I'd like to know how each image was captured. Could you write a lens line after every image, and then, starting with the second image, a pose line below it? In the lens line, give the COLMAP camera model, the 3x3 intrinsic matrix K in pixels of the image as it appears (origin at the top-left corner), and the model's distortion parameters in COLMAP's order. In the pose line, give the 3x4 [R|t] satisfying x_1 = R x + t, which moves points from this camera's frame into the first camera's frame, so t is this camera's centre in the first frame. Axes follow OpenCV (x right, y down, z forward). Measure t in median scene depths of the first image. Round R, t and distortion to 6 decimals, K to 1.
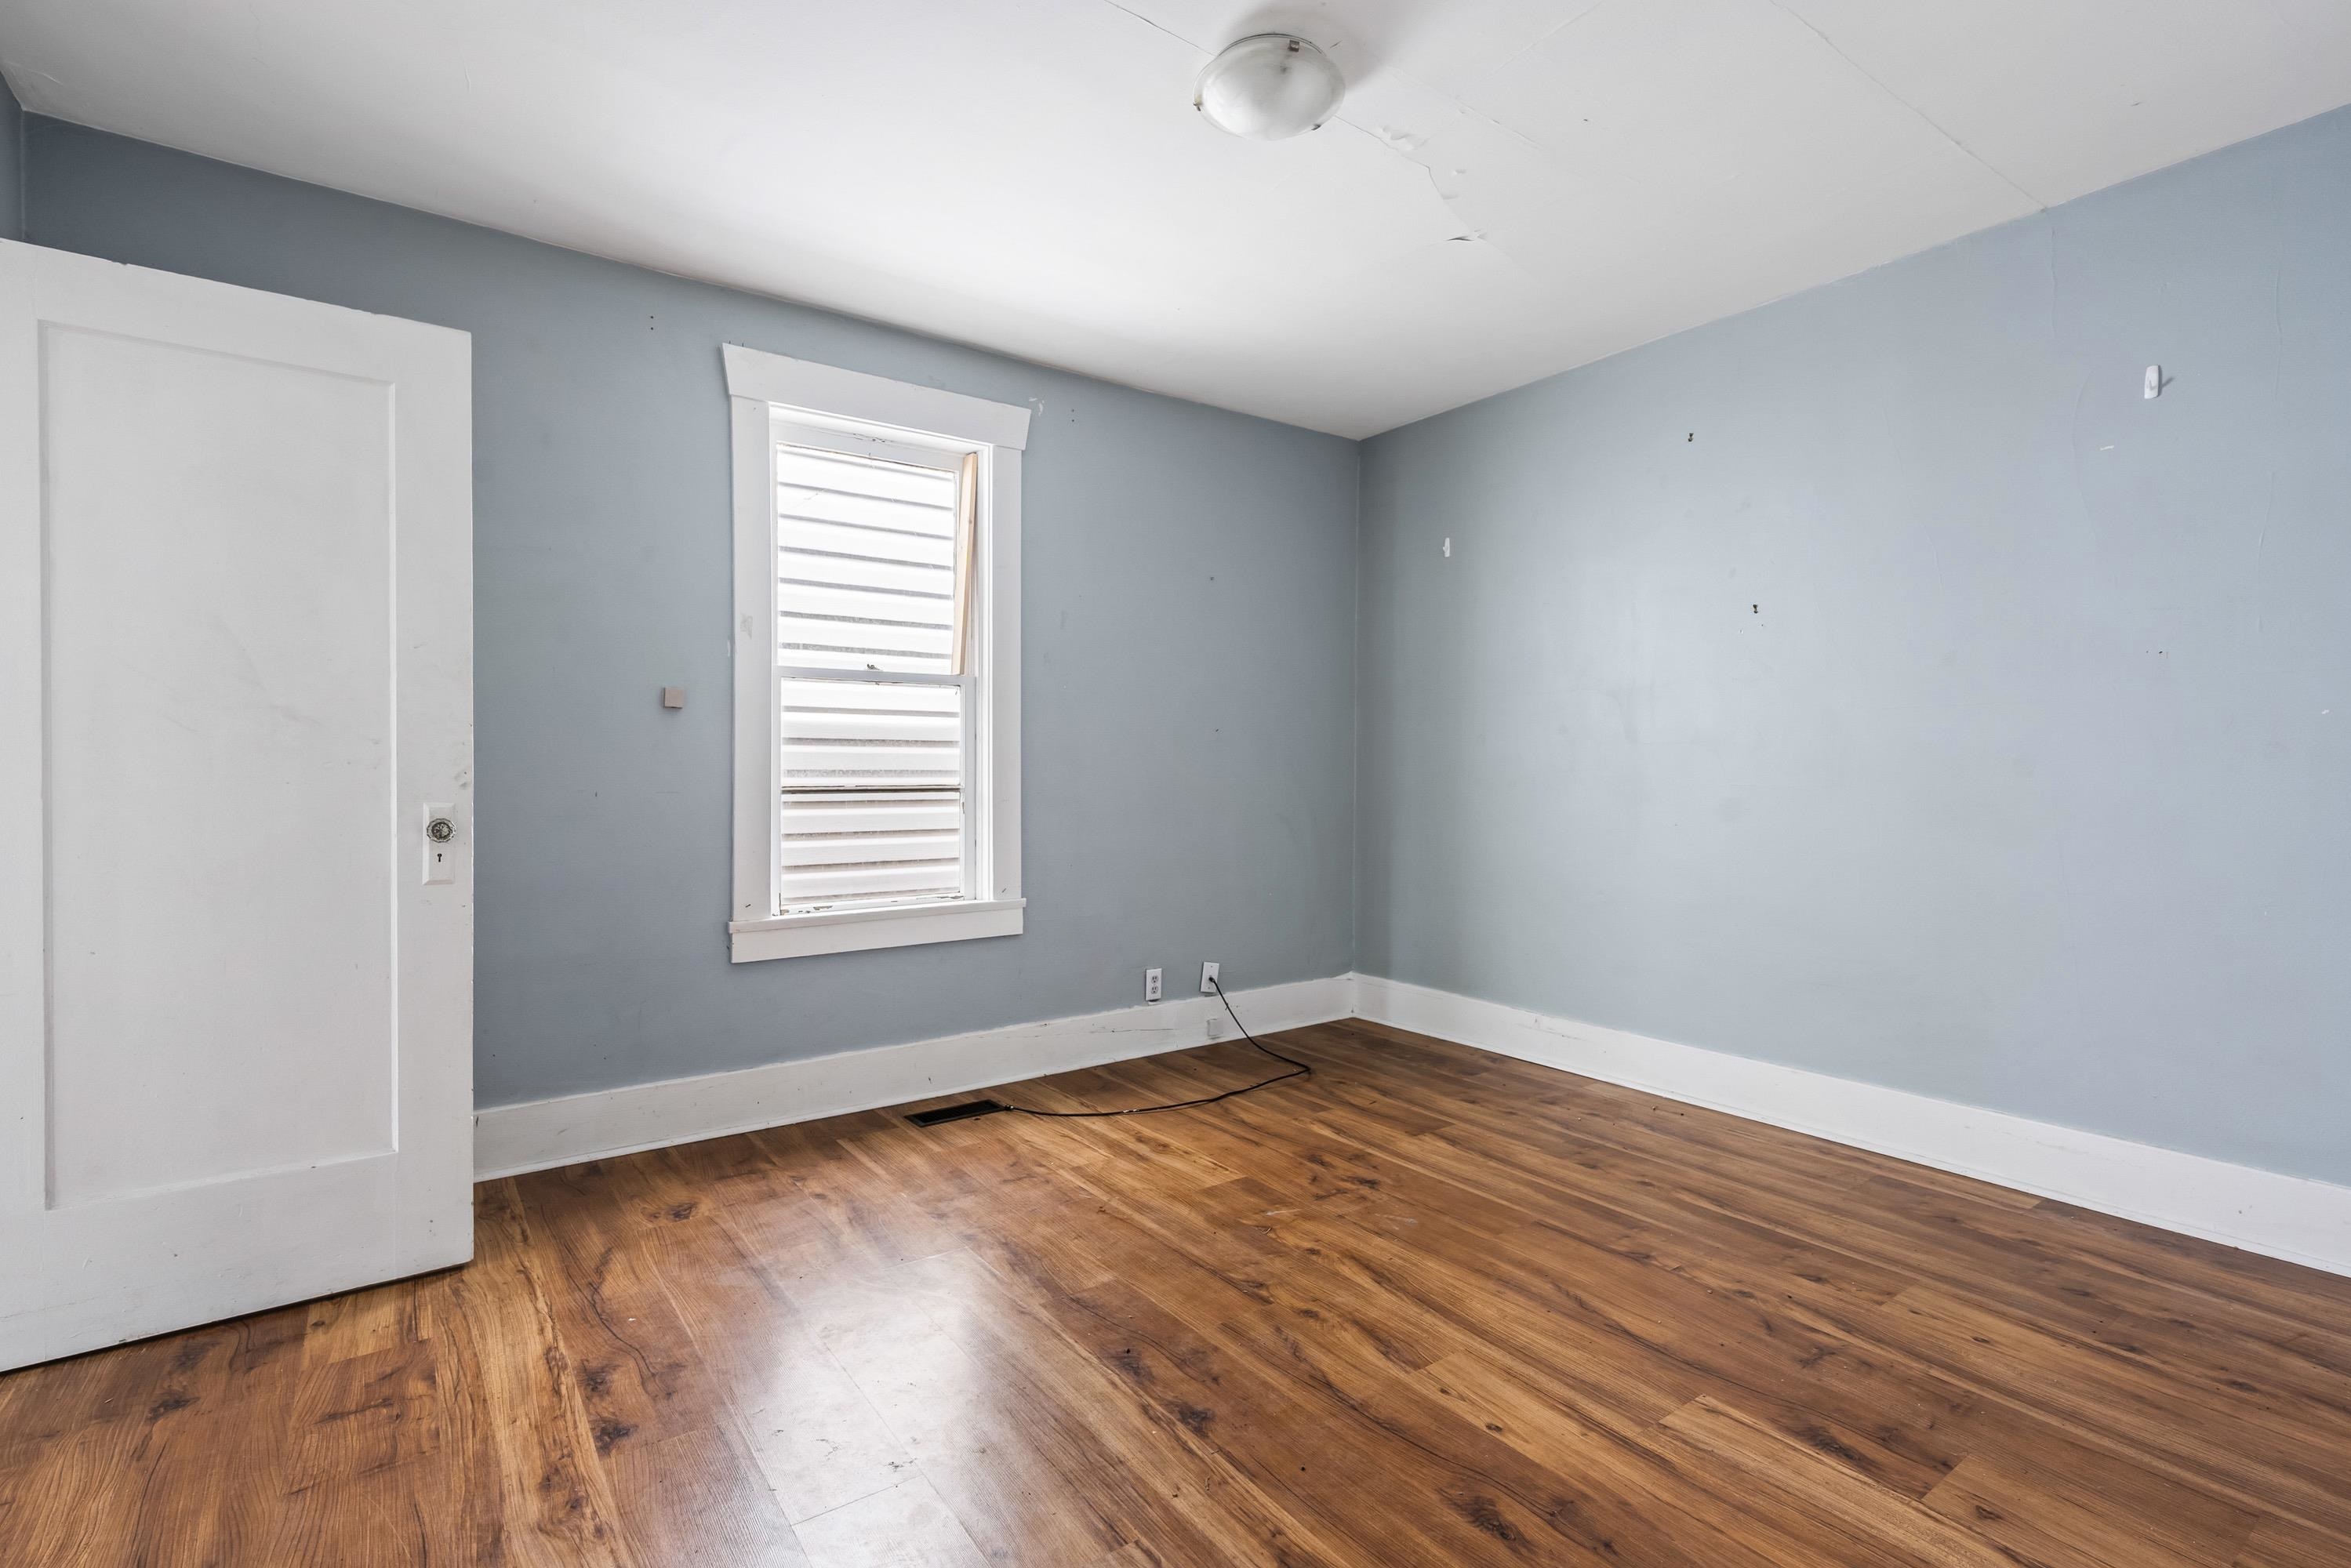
lens RADIAL K [[1068.1, 0, 1175.5], [0, 1068.1, 784.0], [0, 0, 1]] dist [0.000263, 0.000110]
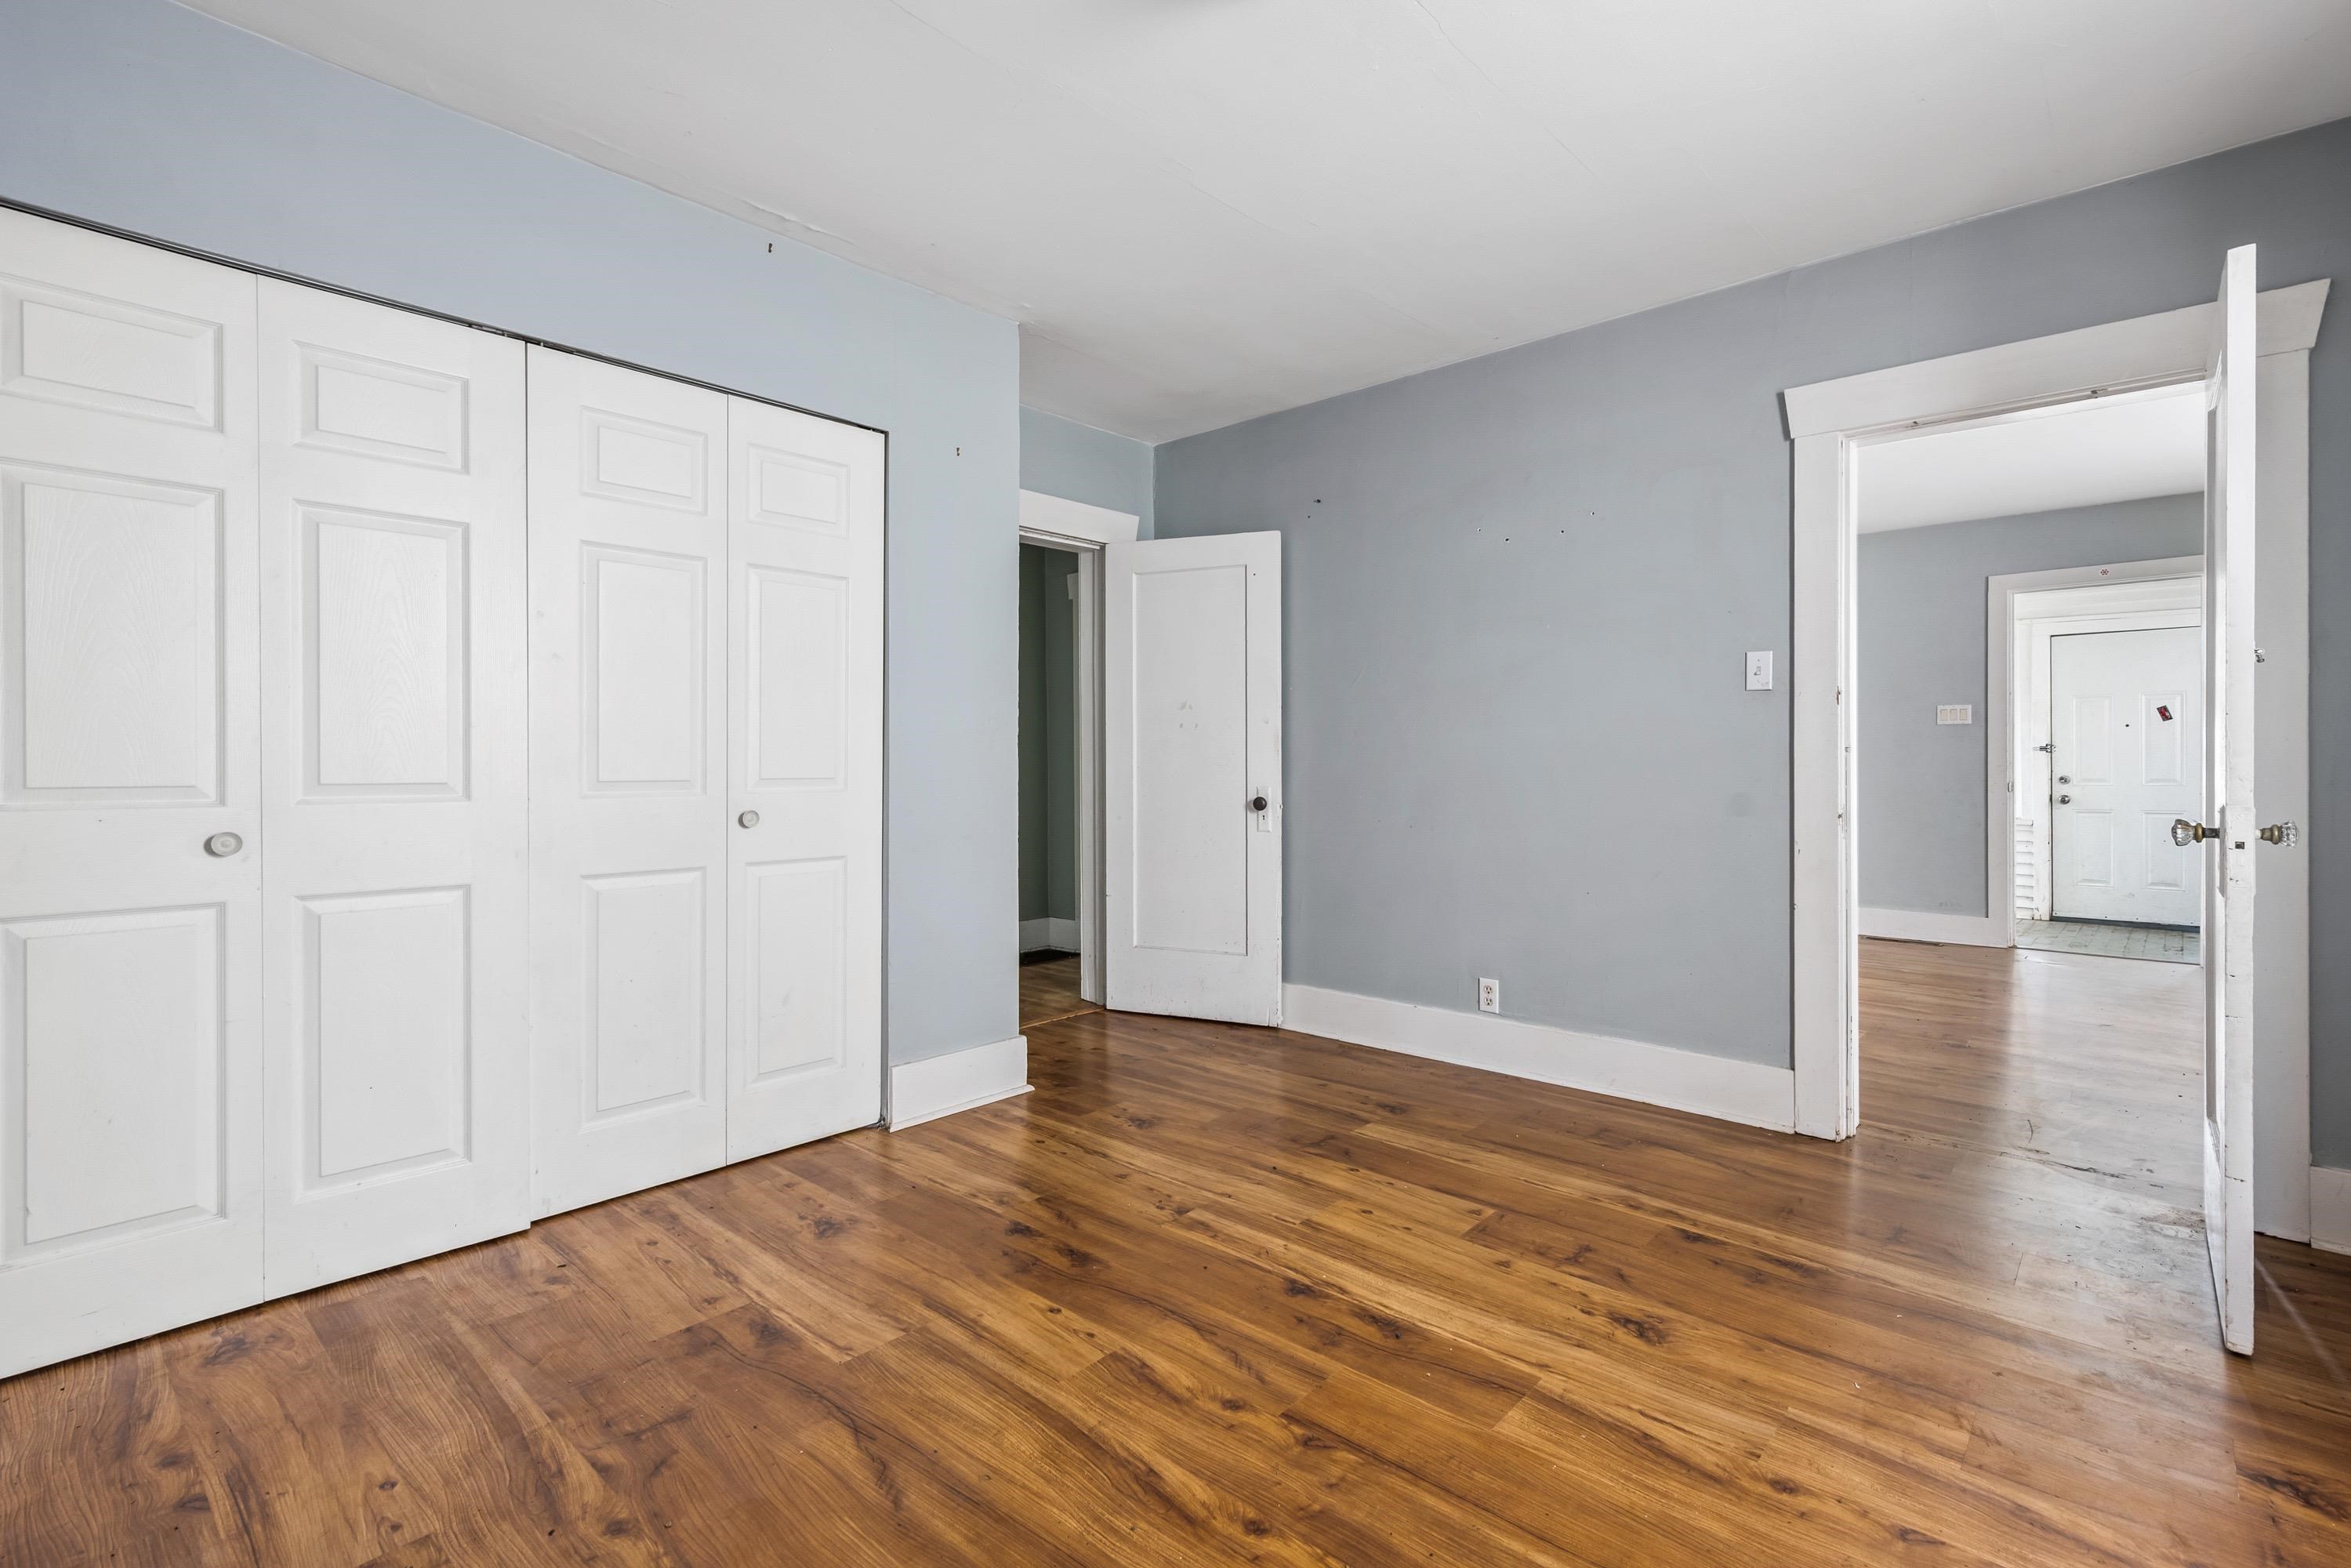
lens RADIAL K [[1066.2, 0, 1180.8], [0, 1066.2, 758.9], [0, 0, 1]] dist [0.000325, 0.000227]
pose [[-0.976050, -0.003012, -0.217527, 0.386696], [-0.005149, 0.999944, 0.009257, -0.017820], [0.217487, 0.010155, -0.976010, 2.000489]]
